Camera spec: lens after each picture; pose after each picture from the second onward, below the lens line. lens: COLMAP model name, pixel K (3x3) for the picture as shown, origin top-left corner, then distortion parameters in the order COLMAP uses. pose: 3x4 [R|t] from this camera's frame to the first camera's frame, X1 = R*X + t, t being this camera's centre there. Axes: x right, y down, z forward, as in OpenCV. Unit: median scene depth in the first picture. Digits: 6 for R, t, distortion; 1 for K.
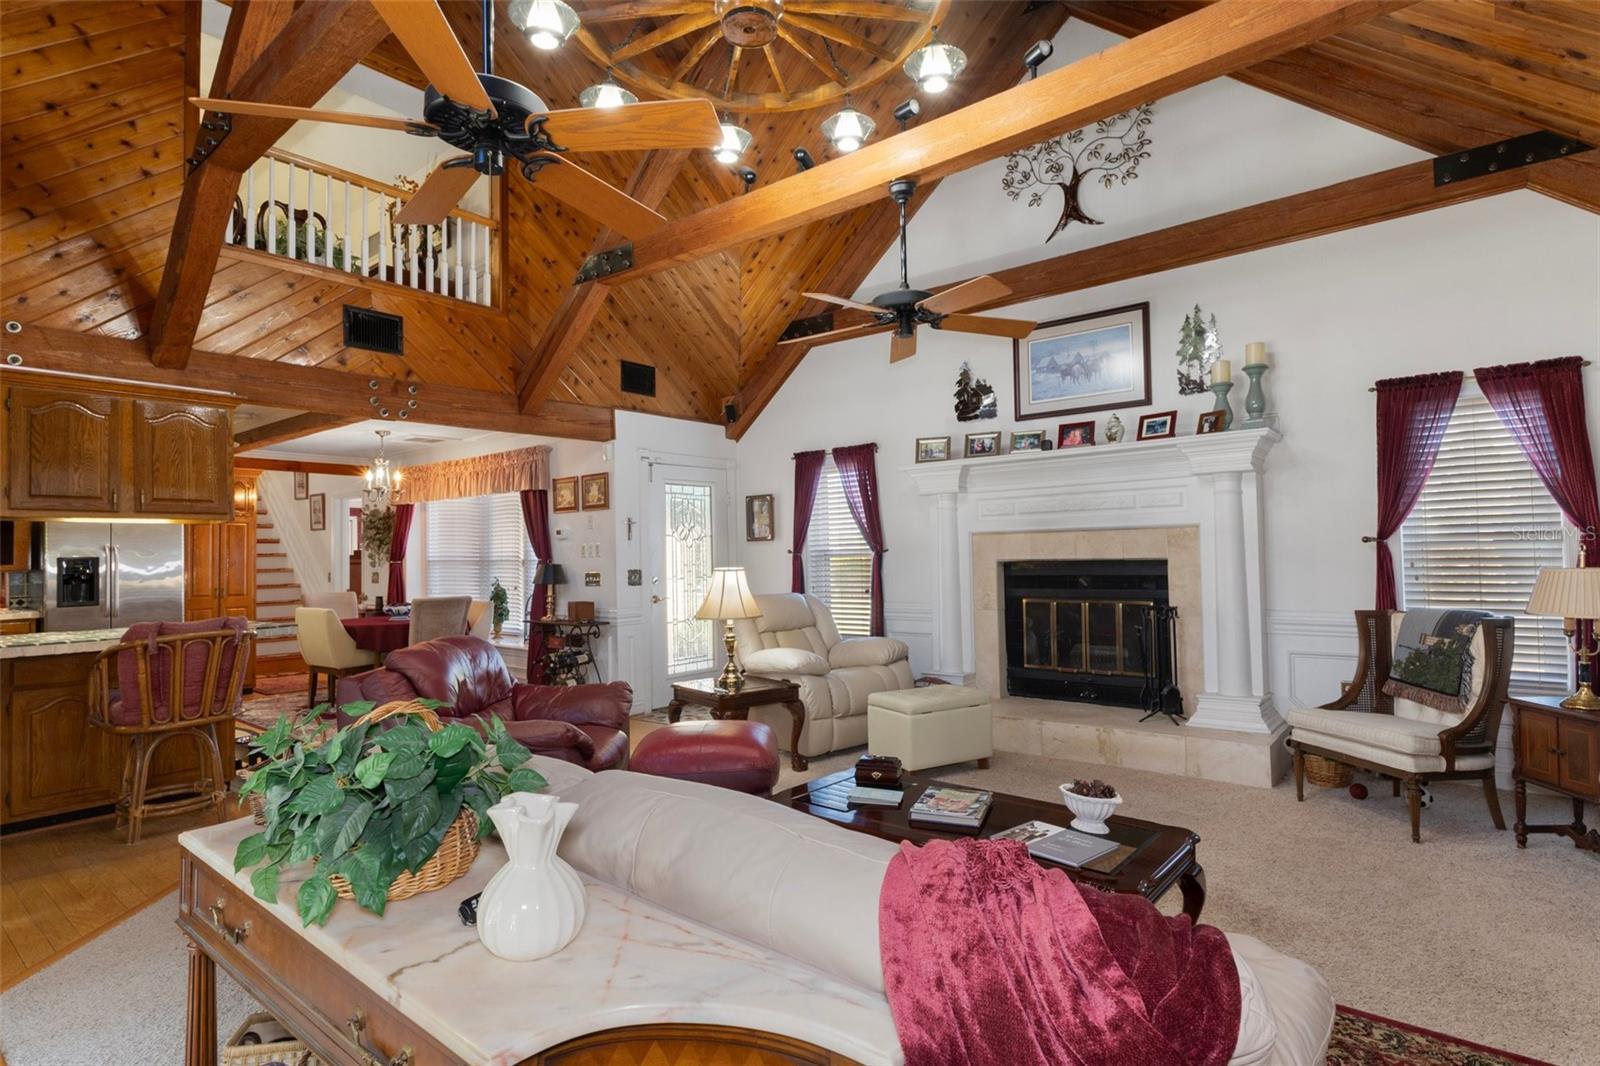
lens RADIAL K [[811.2, 0, 814.5], [0, 811.2, 531.1], [0, 0, 1]] dist [-0.001702, -0.000693]
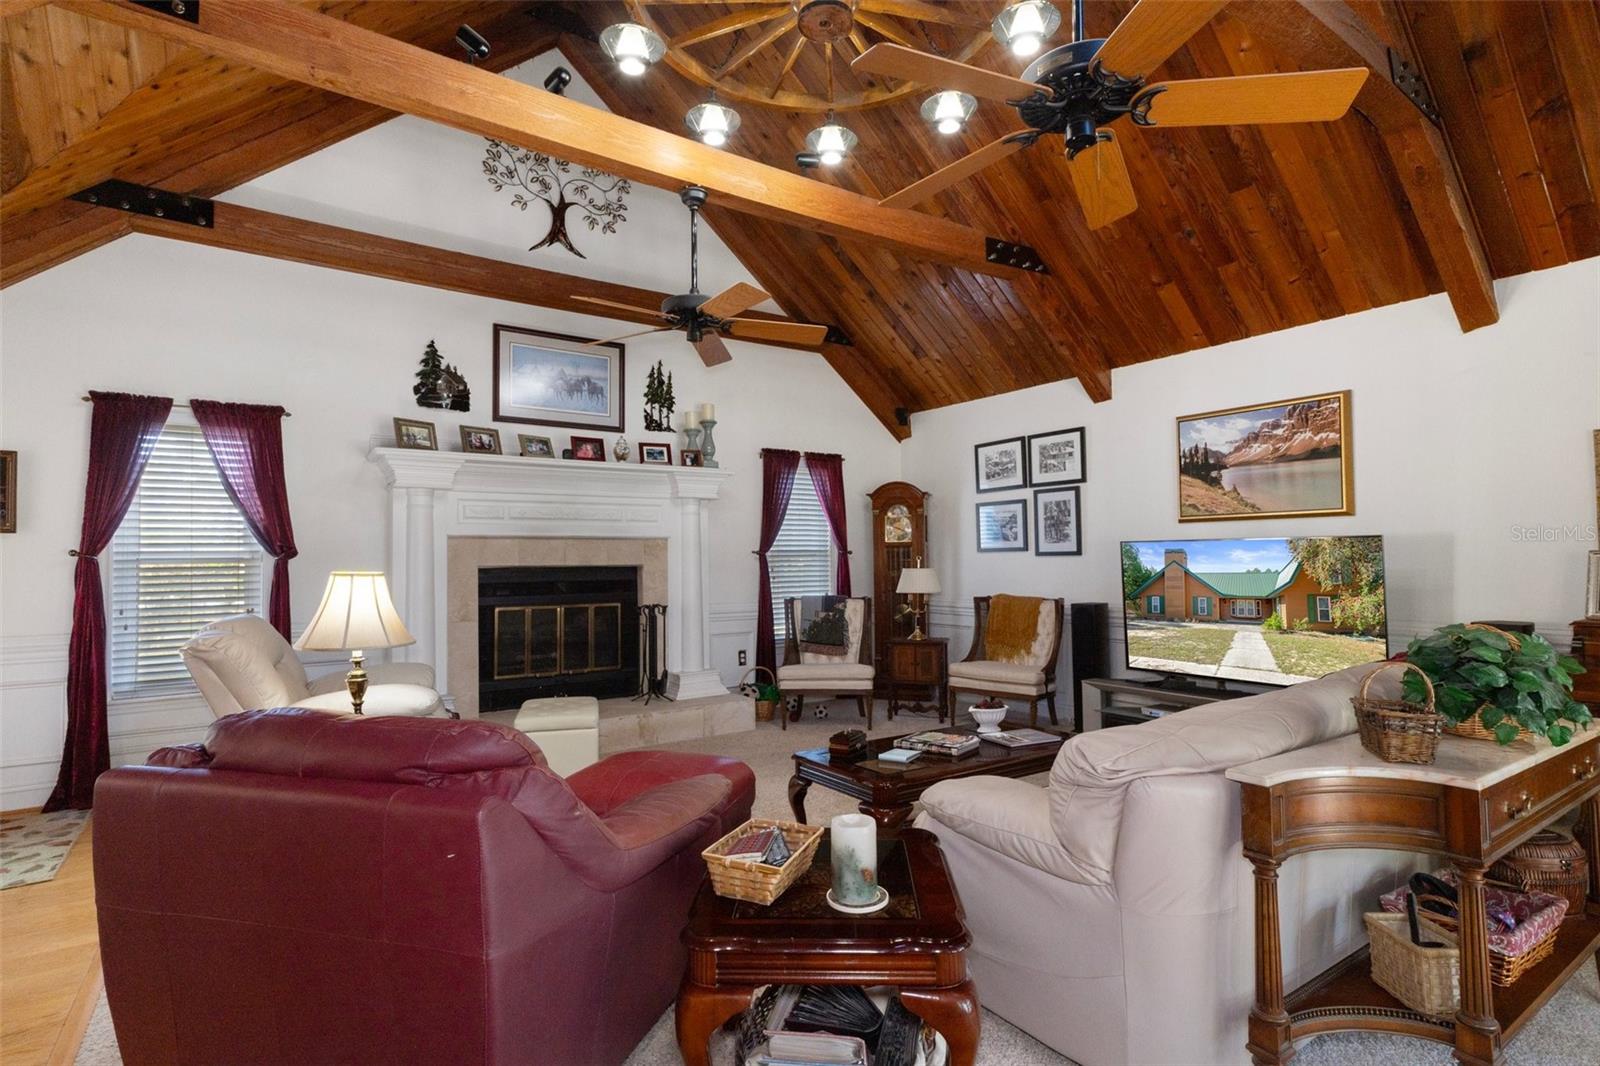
lens RADIAL K [[780.1, 0, 792.4], [0, 780.1, 532.7], [0, 0, 1]] dist [-0.000355, -0.000158]
pose [[0.284740, 0.050157, 0.957292, -0.557945], [-0.024963, 0.998680, -0.044900, 0.029949], [-0.958280, -0.011112, 0.285616, 0.433065]]
